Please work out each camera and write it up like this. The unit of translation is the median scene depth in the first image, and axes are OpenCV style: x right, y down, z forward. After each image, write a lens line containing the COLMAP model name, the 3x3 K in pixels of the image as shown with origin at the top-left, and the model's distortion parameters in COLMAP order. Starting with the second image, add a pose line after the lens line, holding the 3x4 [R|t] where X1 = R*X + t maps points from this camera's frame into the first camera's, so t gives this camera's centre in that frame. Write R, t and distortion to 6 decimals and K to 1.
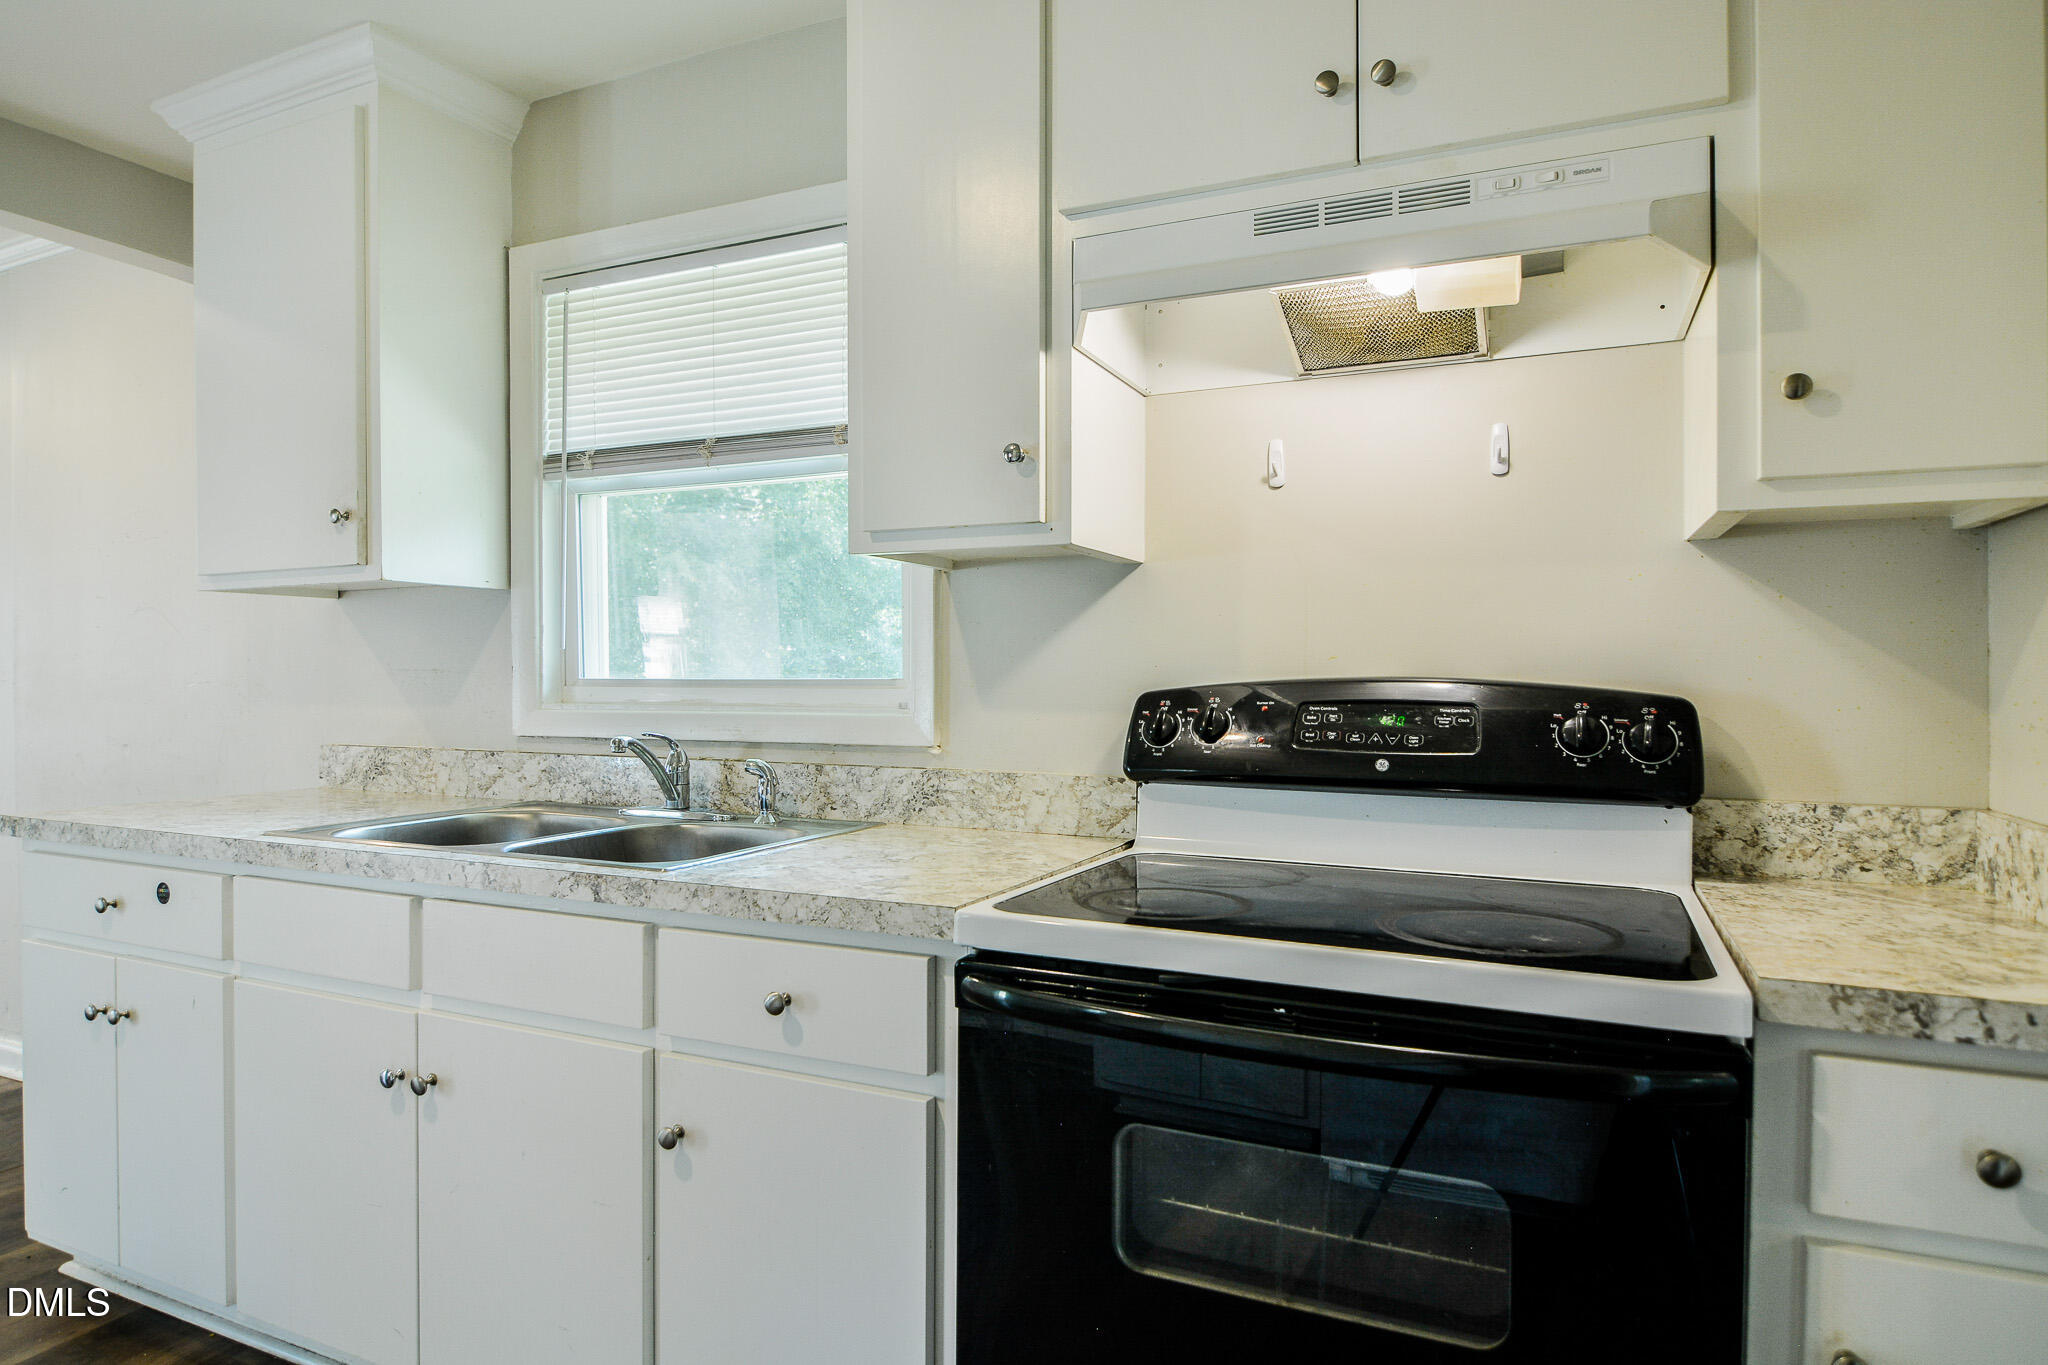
lens RADIAL K [[1092.6, 0, 1026.8], [0, 1092.6, 665.1], [0, 0, 1]] dist [-0.024848, -0.000350]
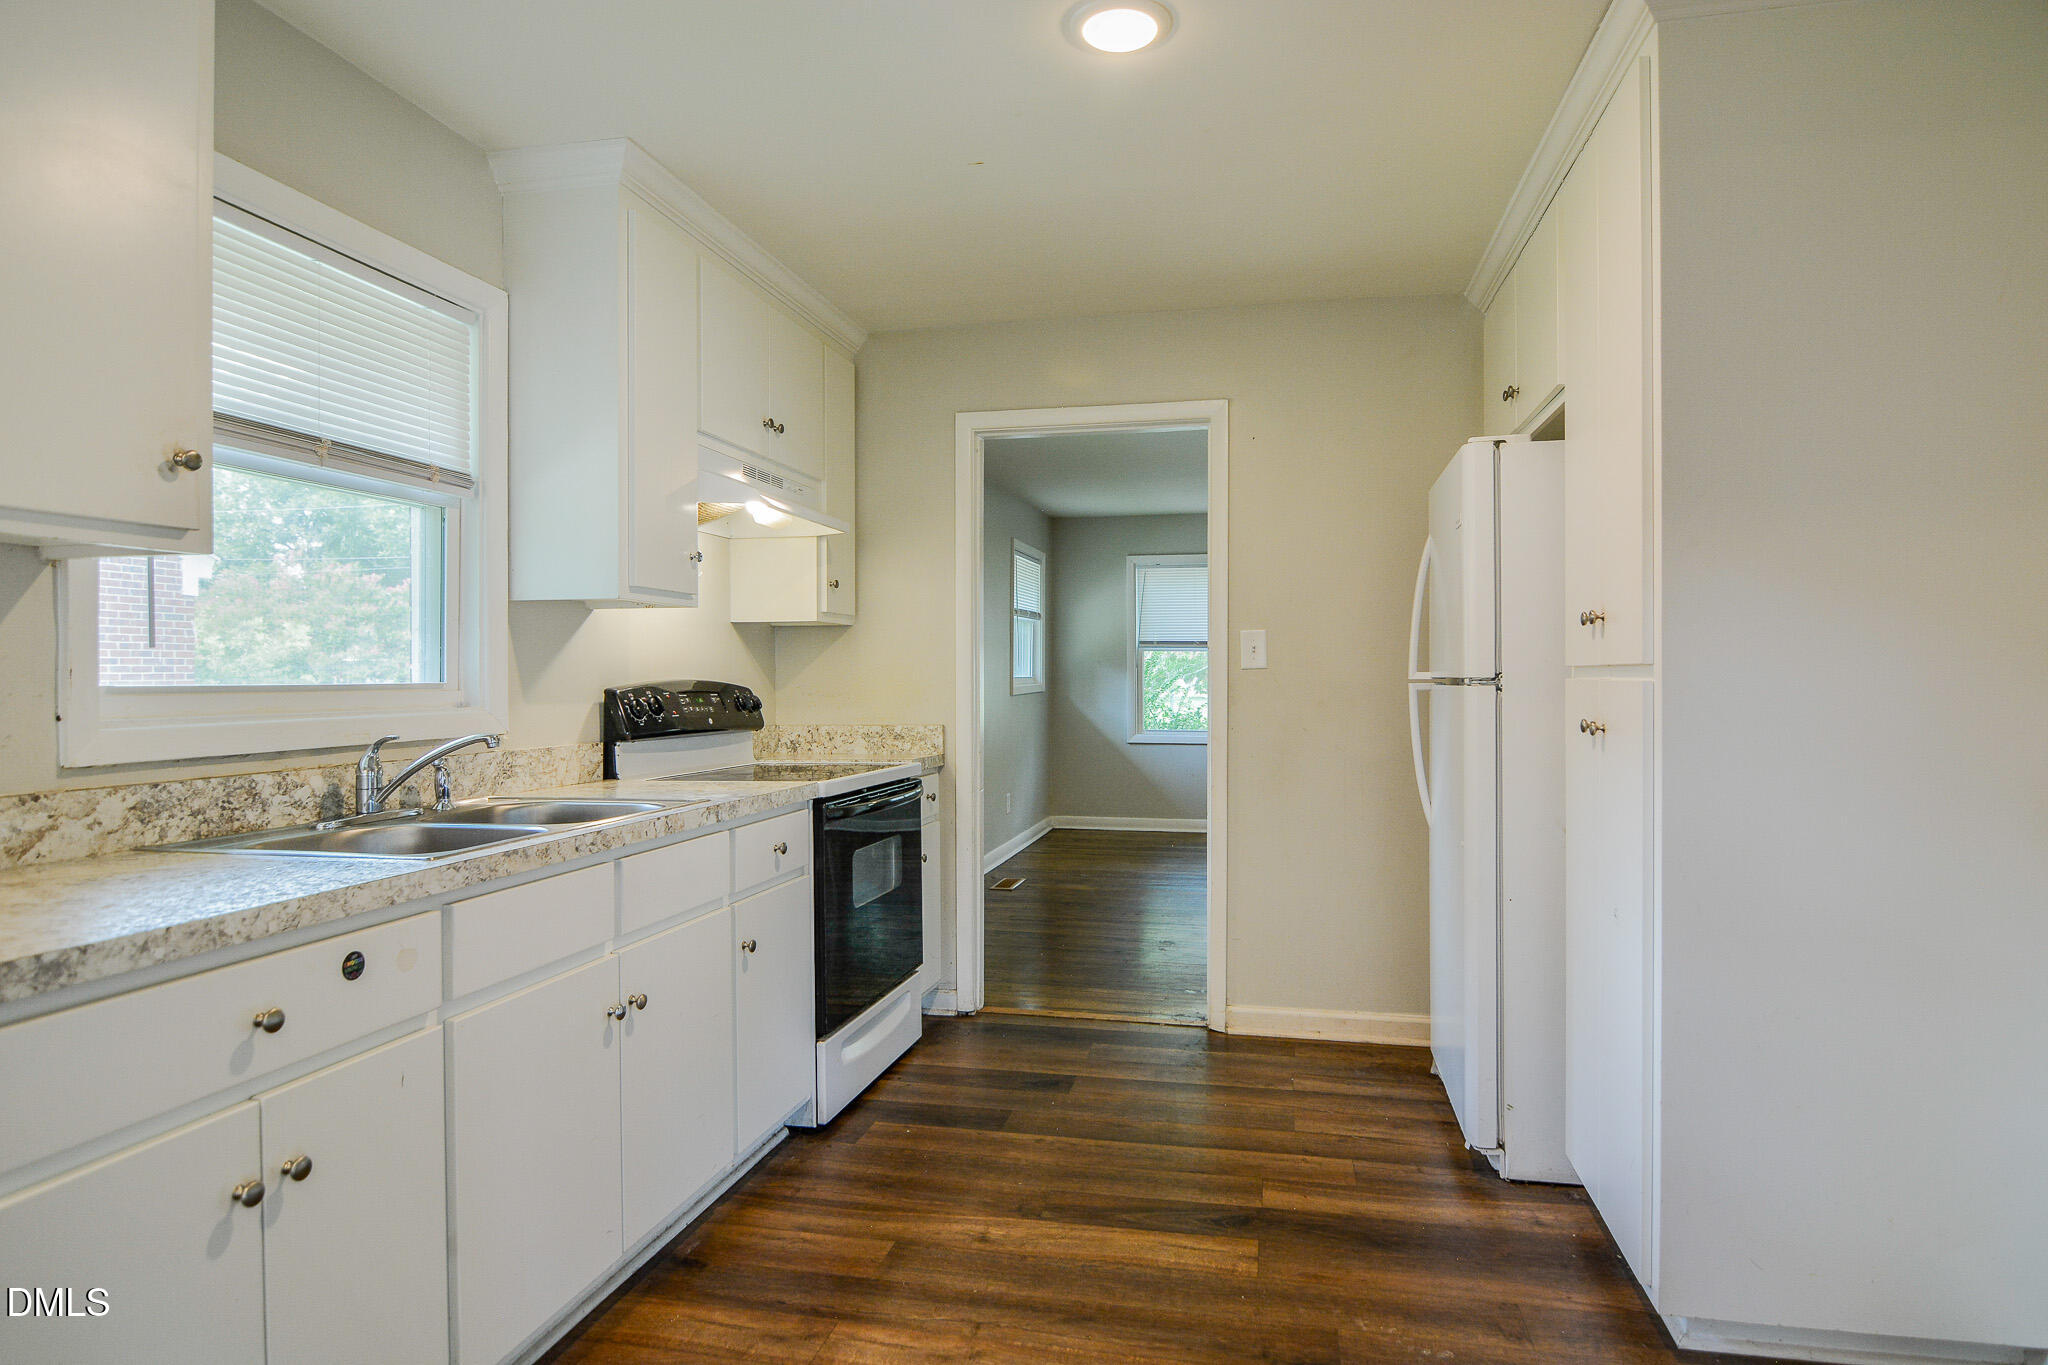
lens RADIAL K [[1182.6, 0, 1029.2], [0, 1182.6, 741.9], [0, 0, 1]] dist [0.001176, 0.000228]
pose [[-0.178416, -0.055553, 0.982386, -1.394579], [-0.012616, 0.998452, 0.054170, -0.002003], [-0.983874, -0.002729, -0.178841, 0.541997]]
